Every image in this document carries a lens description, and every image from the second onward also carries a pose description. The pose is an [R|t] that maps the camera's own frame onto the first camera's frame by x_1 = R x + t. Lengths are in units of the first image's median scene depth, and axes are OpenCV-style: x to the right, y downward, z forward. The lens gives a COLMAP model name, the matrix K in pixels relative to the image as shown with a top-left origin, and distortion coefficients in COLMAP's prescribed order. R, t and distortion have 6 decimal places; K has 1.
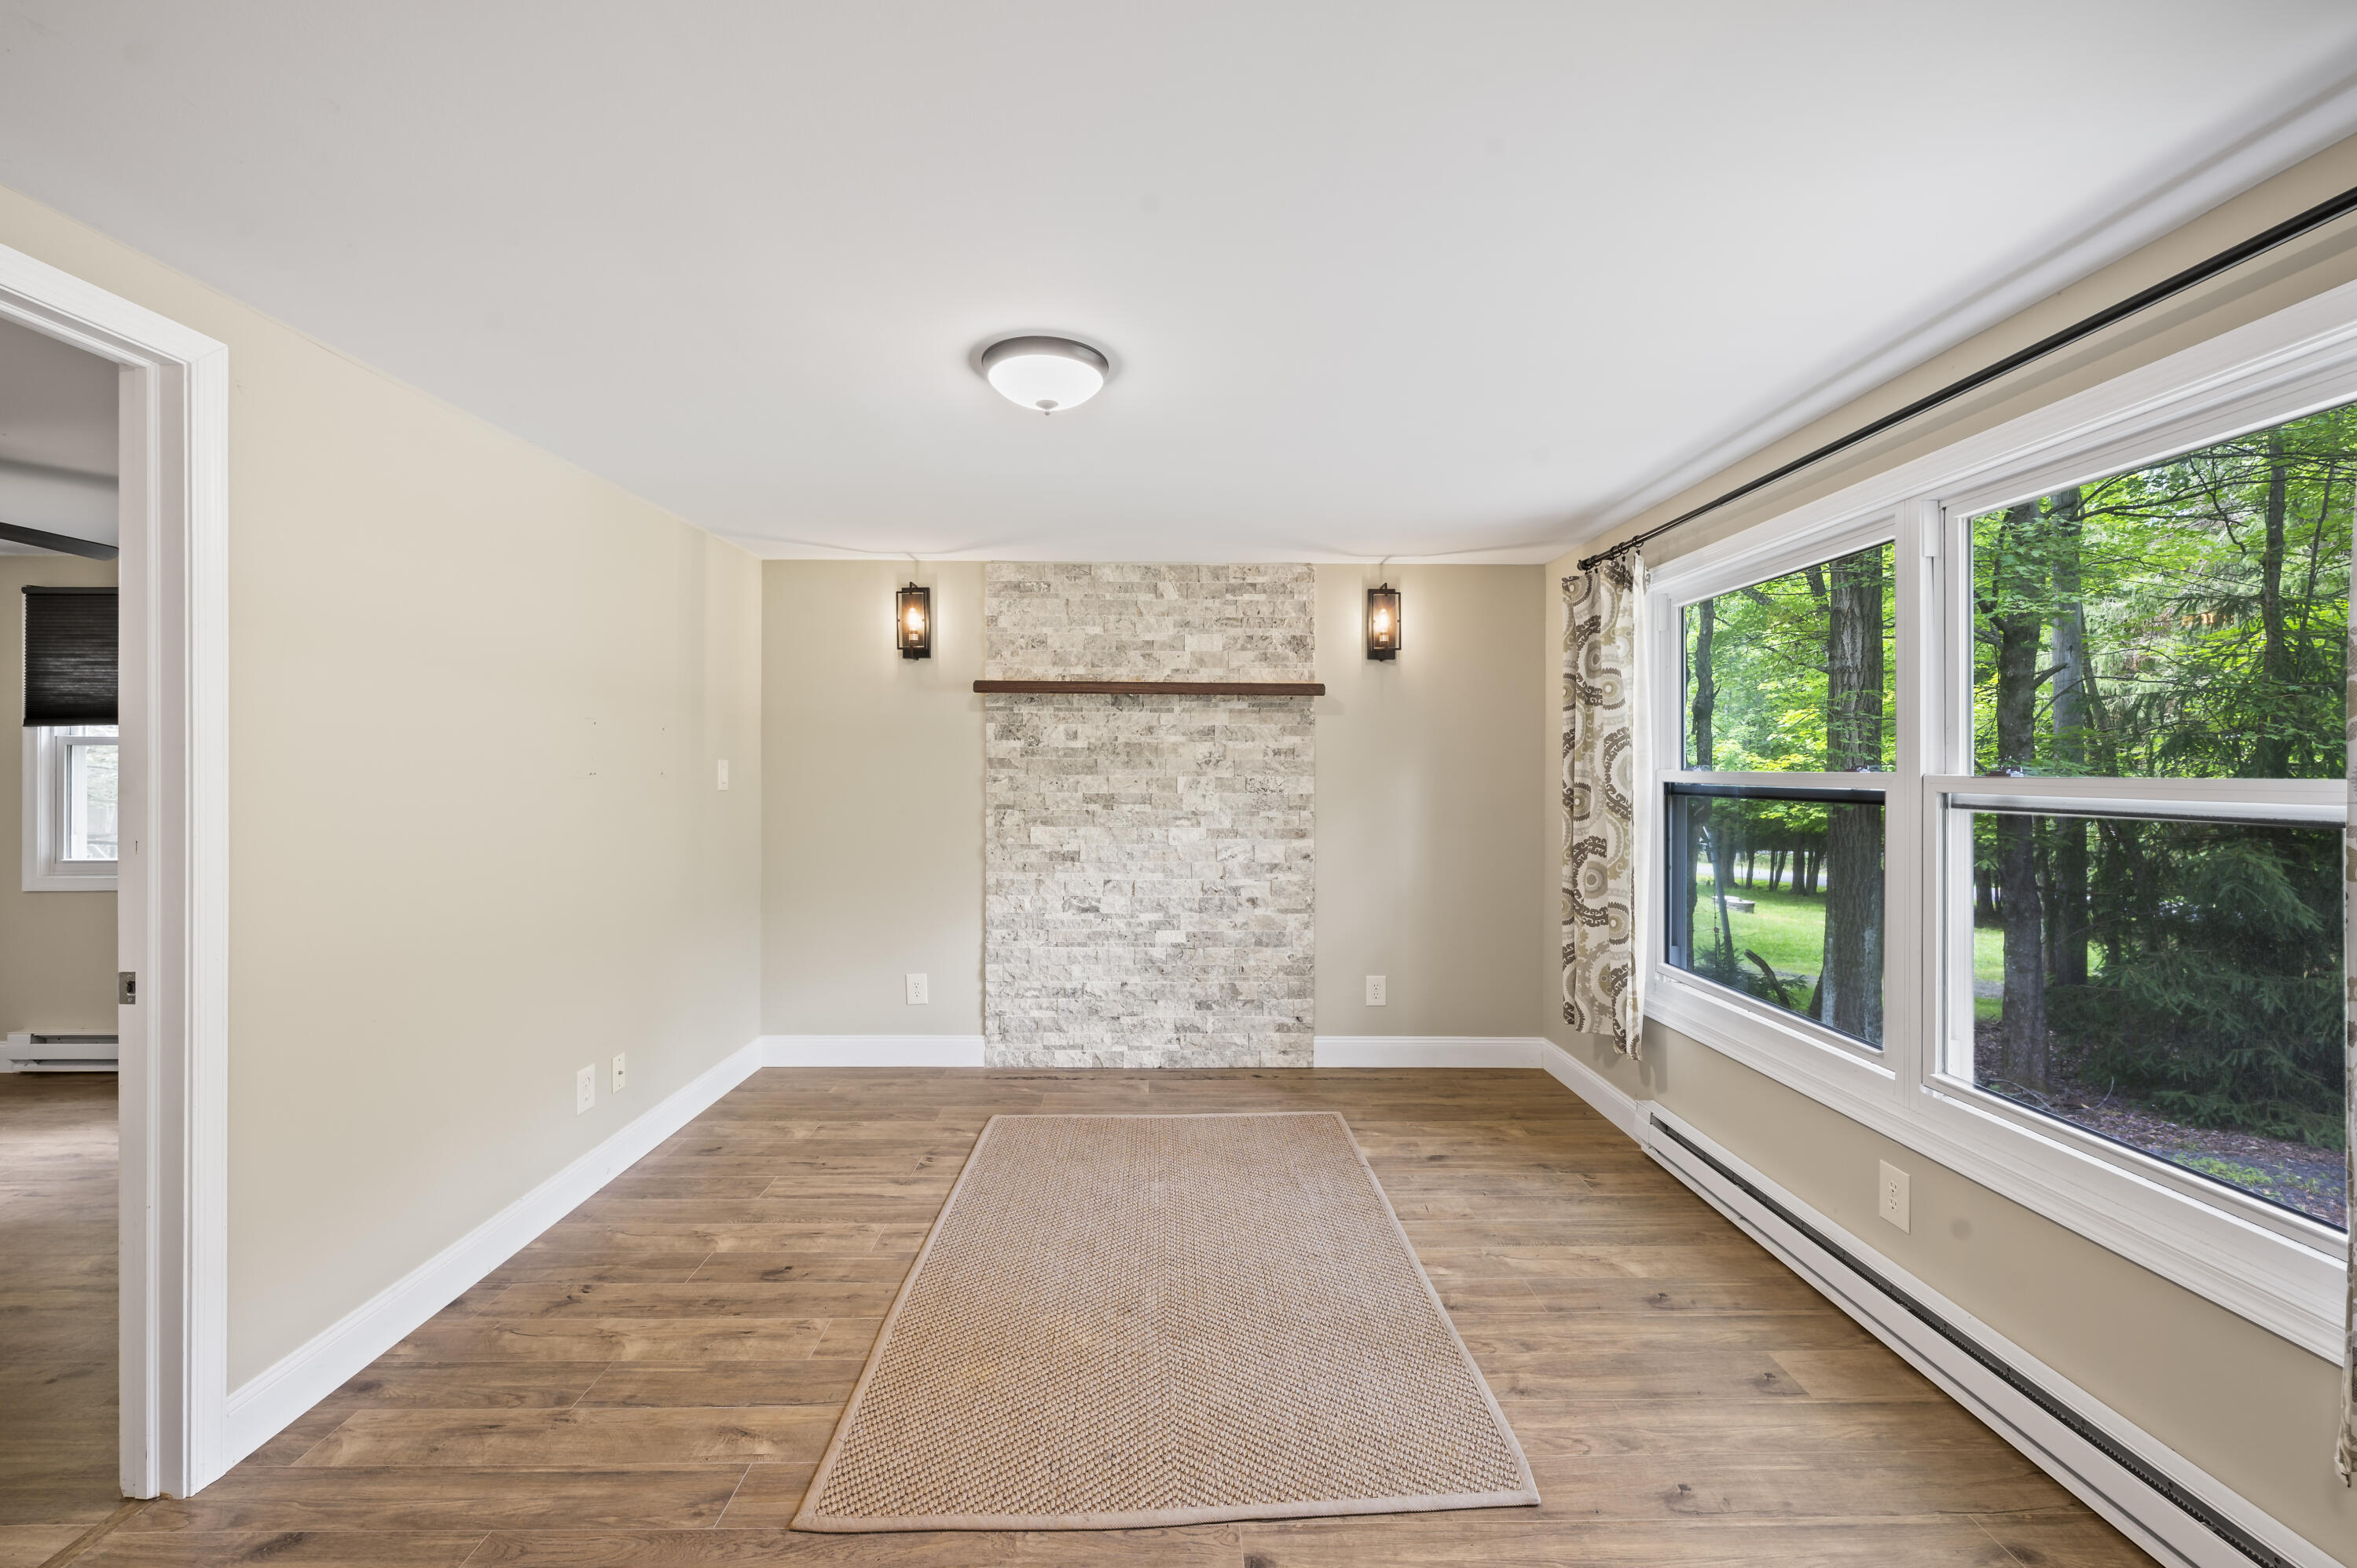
lens RADIAL K [[950.0, 0, 1170.4], [0, 950.0, 767.9], [0, 0, 1]] dist [-0.001574, -0.000418]
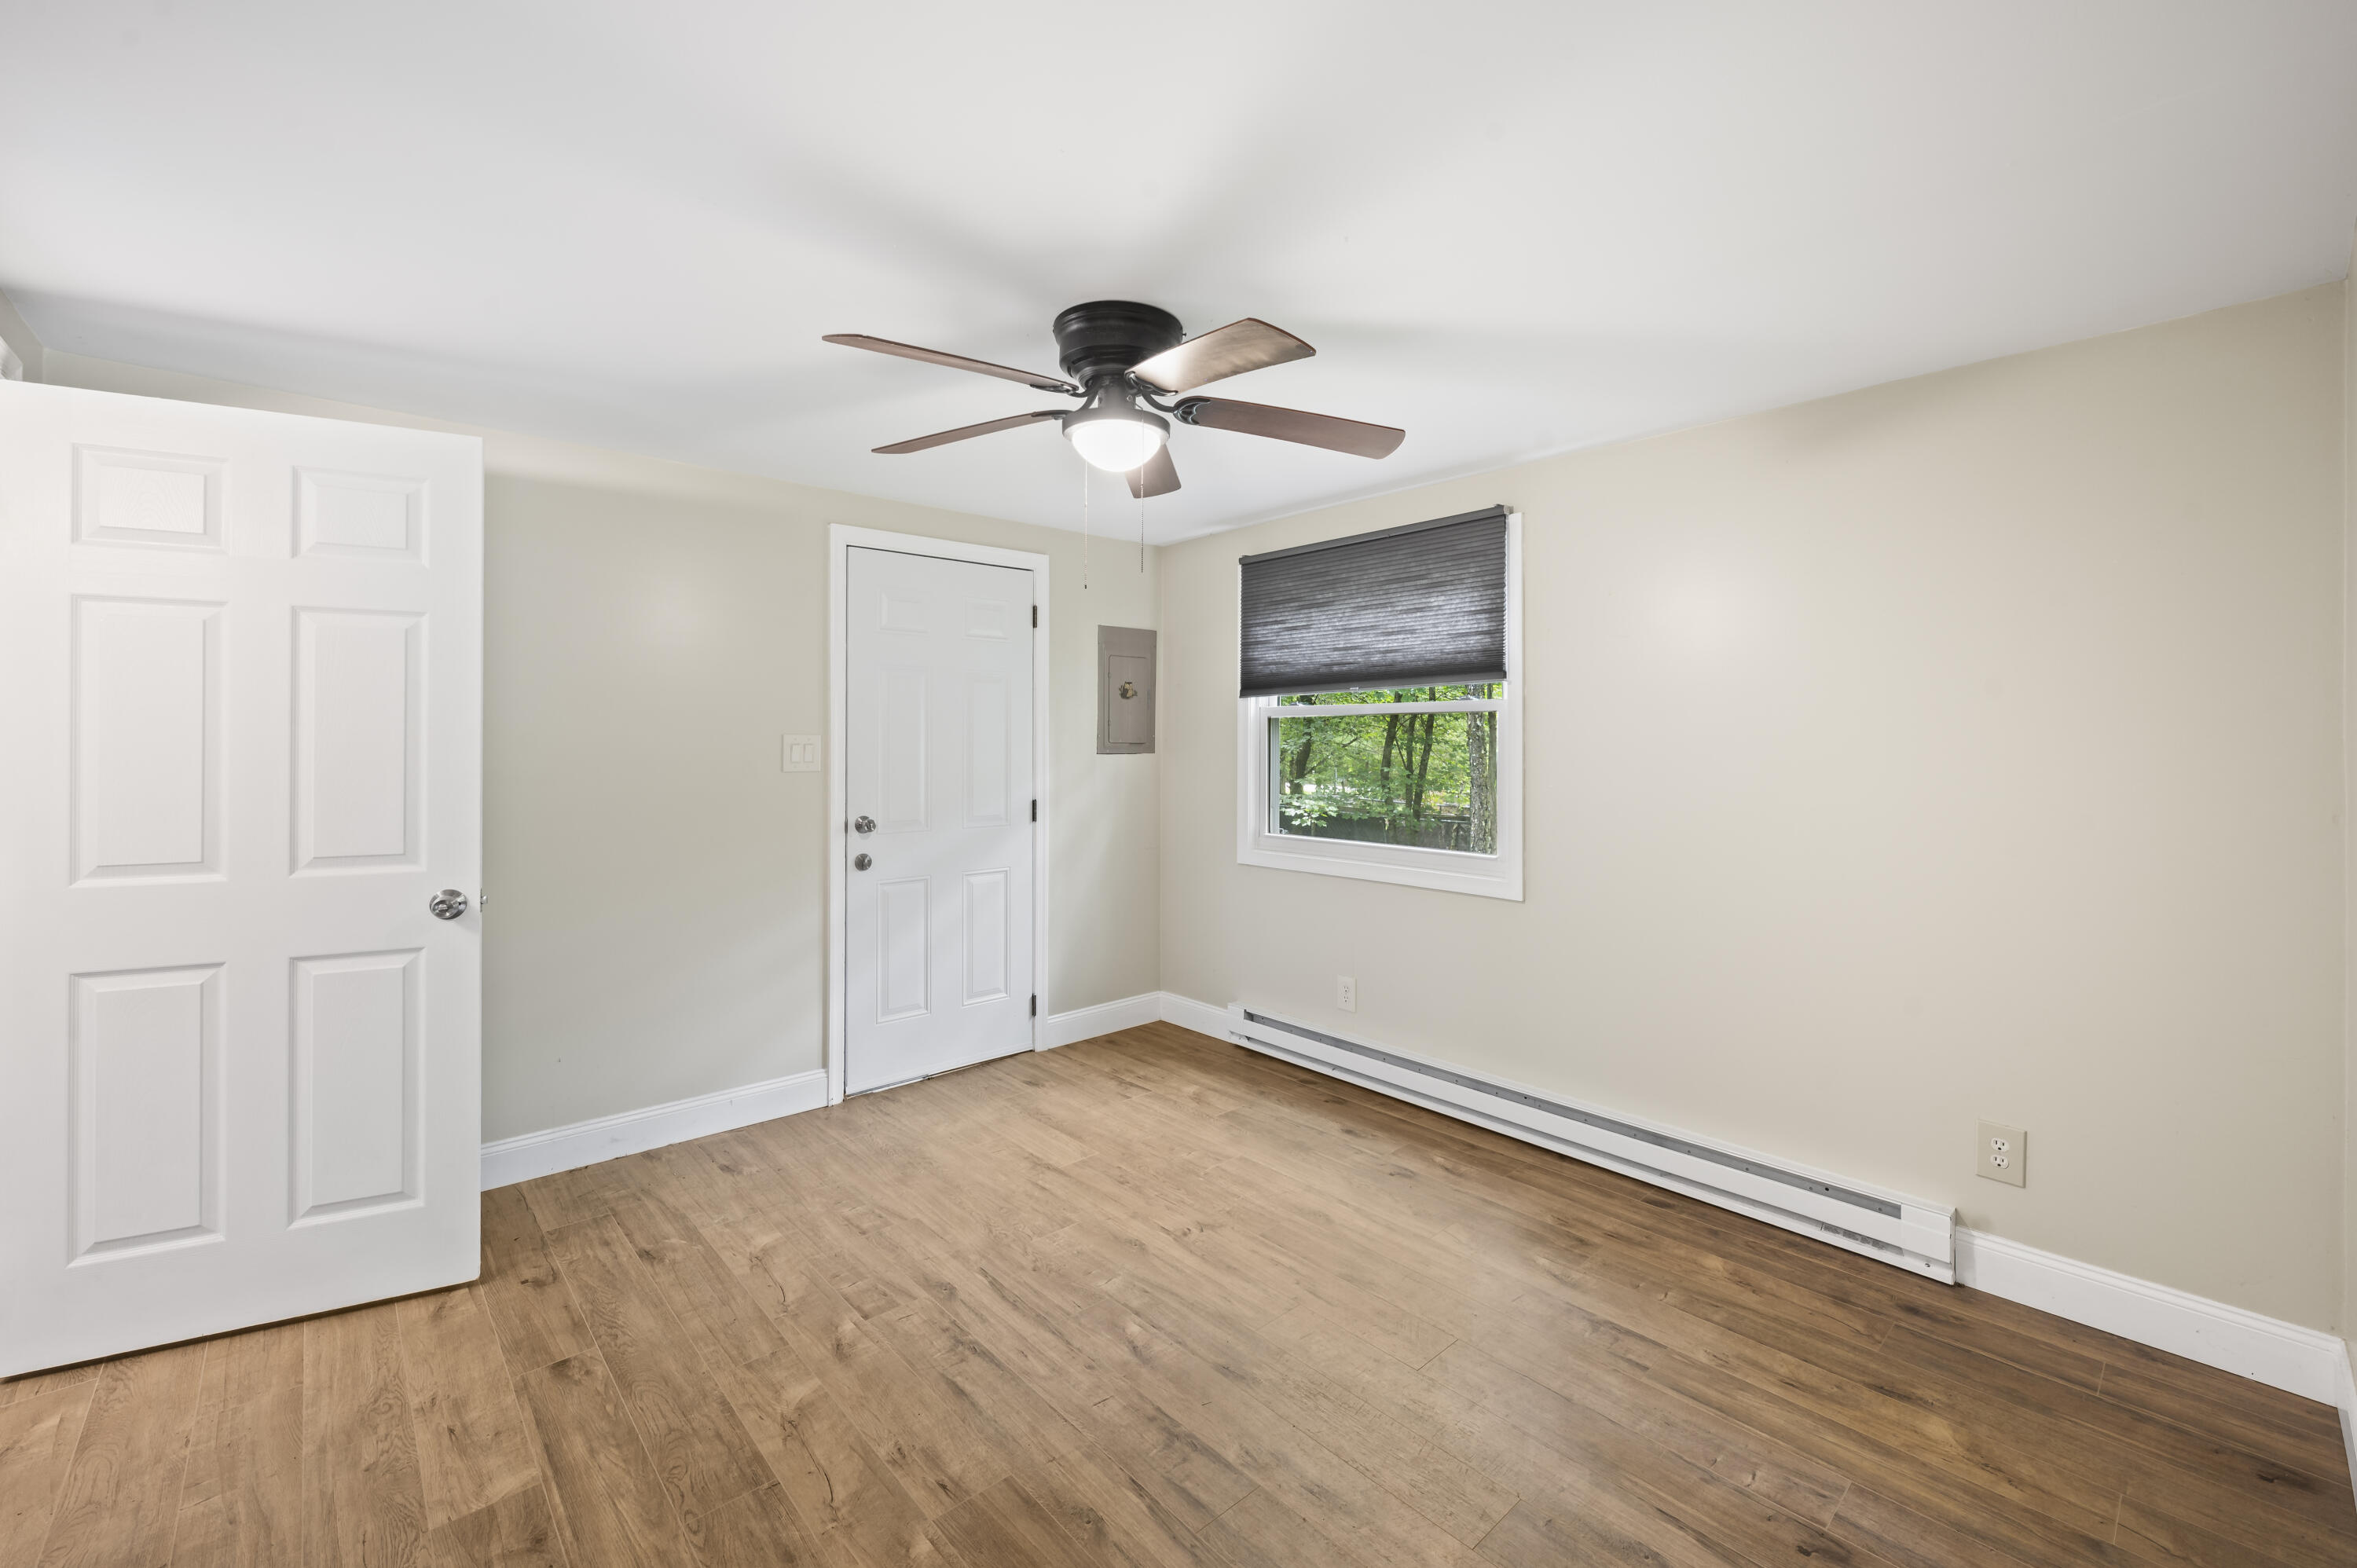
lens RADIAL K [[950.0, 0, 1192.9], [0, 950.0, 739.1], [0, 0, 1]] dist [-0.001574, -0.000418]
pose [[0.670006, 0.003059, -0.742349, -0.483592], [-0.002314, 0.999995, 0.002033, -0.002522], [0.742352, 0.000355, 0.670010, 0.284594]]
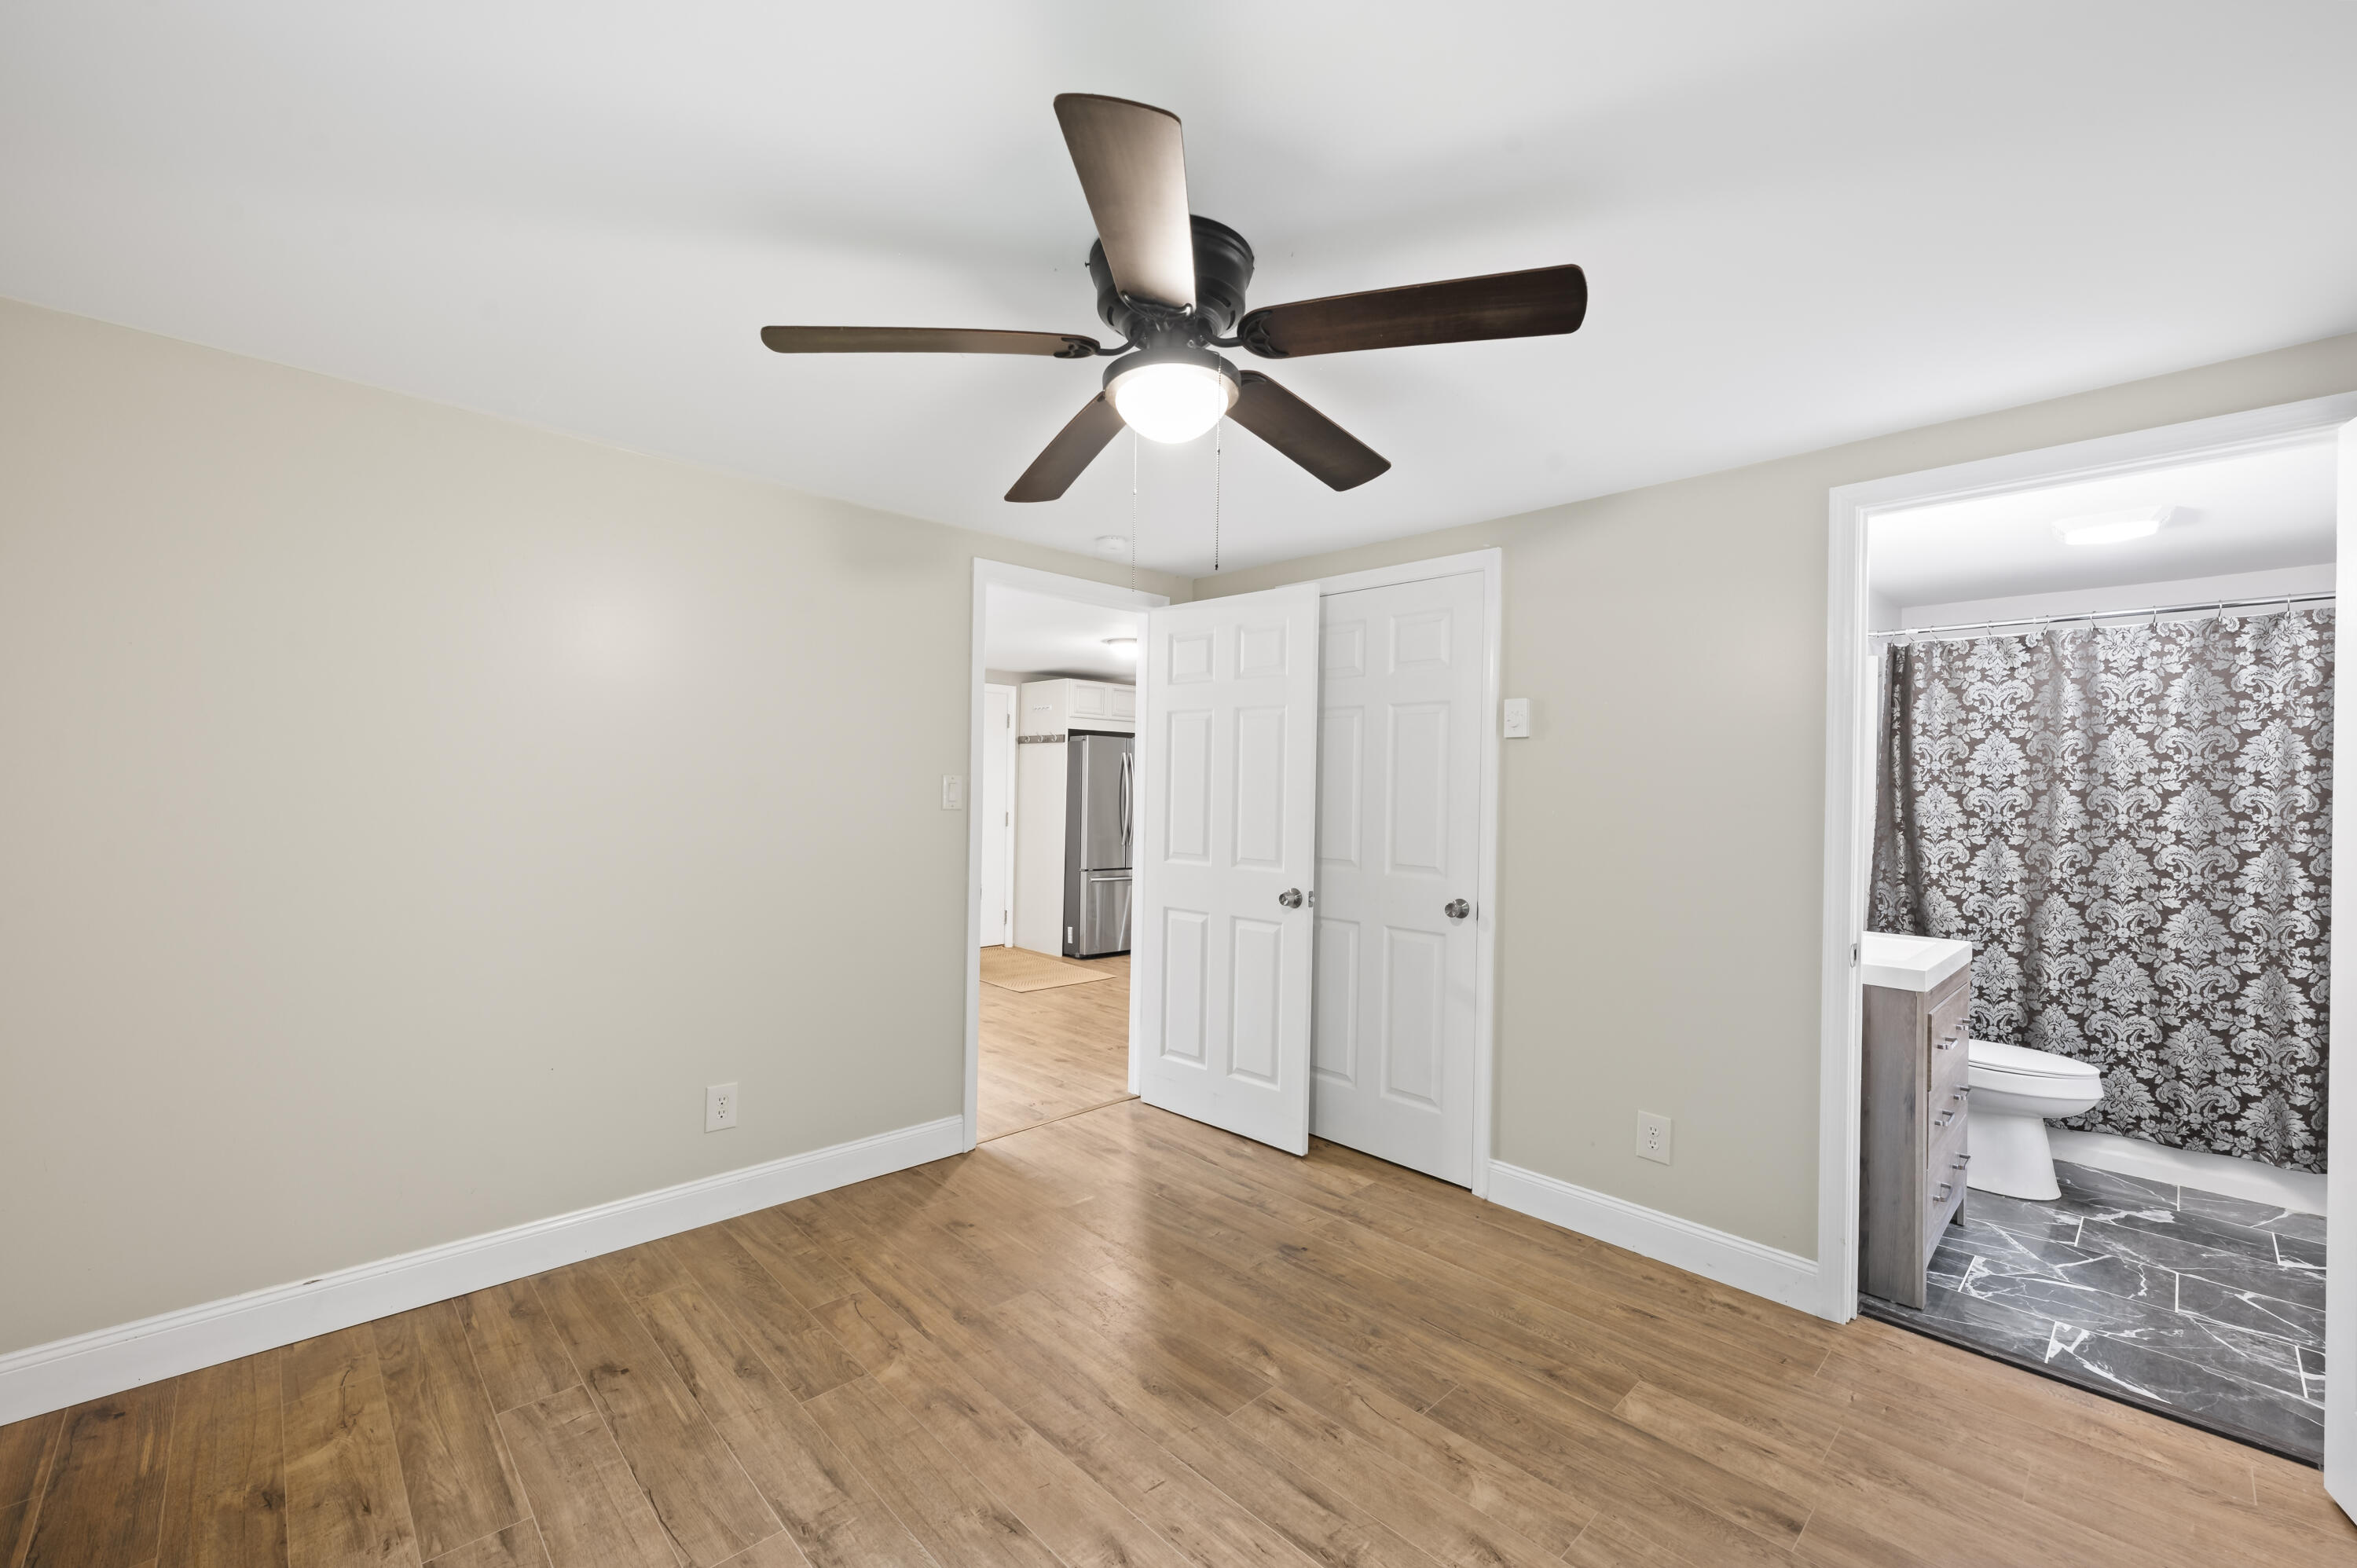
lens RADIAL K [[950.0, 0, 1173.6], [0, 950.0, 782.7], [0, 0, 1]] dist [-0.001574, -0.000418]
pose [[-0.681816, -0.009892, 0.731457, -1.171977], [-0.018061, 0.999831, -0.003313, -0.000630], [-0.731301, -0.015470, -0.681879, 0.853956]]
